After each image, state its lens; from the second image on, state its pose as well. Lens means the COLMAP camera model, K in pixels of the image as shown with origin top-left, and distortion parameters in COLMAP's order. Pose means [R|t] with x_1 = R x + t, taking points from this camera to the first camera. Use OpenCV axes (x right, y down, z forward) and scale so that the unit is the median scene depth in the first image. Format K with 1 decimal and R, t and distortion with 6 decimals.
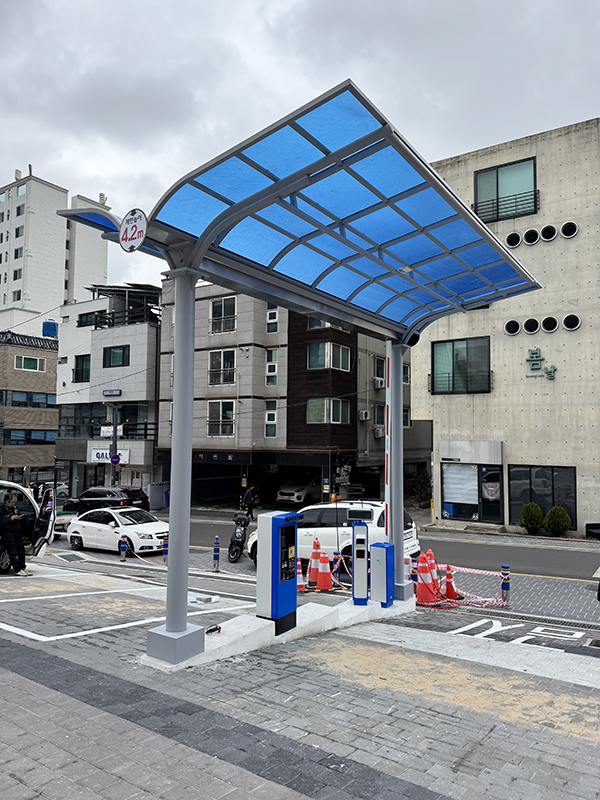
lens RADIAL K [[560.8, 0, 300.0], [0, 560.8, 400.0], [0, 0, 1]] dist [0.039229, -0.043761]
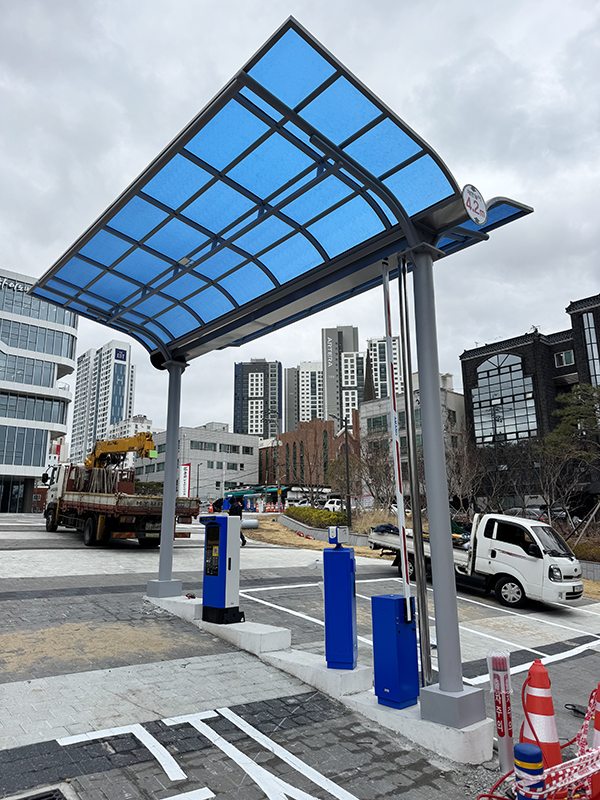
lens RADIAL K [[558.8, 0, 298.0], [0, 558.8, 400.9], [0, 0, 1]] dist [0.102395, -0.112979]
pose [[-0.257050, -0.225777, -0.939654, 0.380374], [0.070328, 0.965378, -0.251196, 0.098140], [0.963836, -0.130654, -0.232272, 0.520572]]
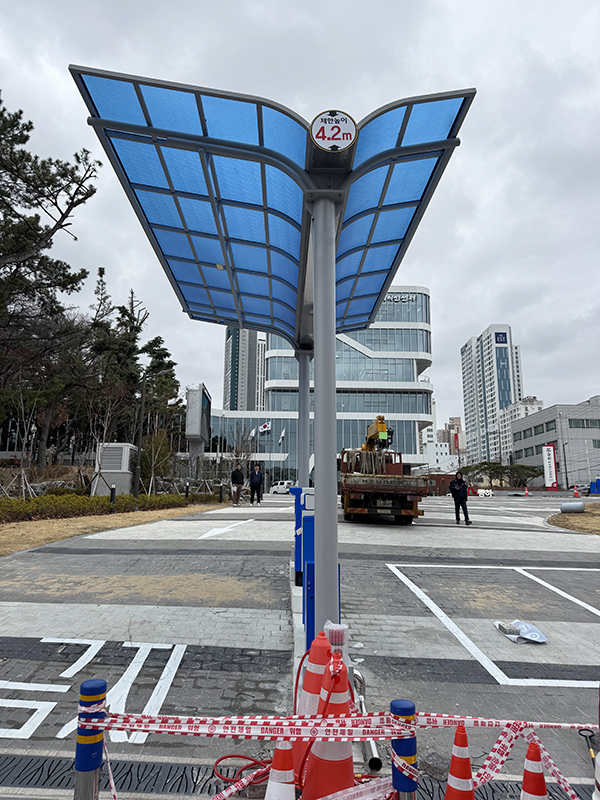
lens RADIAL K [[558.8, 0, 298.0], [0, 558.8, 400.9], [0, 0, 1]] dist [0.102395, -0.112979]
pose [[-0.808460, -0.134805, -0.572905, 0.253191], [0.023050, 0.965417, -0.259691, 0.120699], [0.588100, -0.223155, -0.777393, 0.716741]]
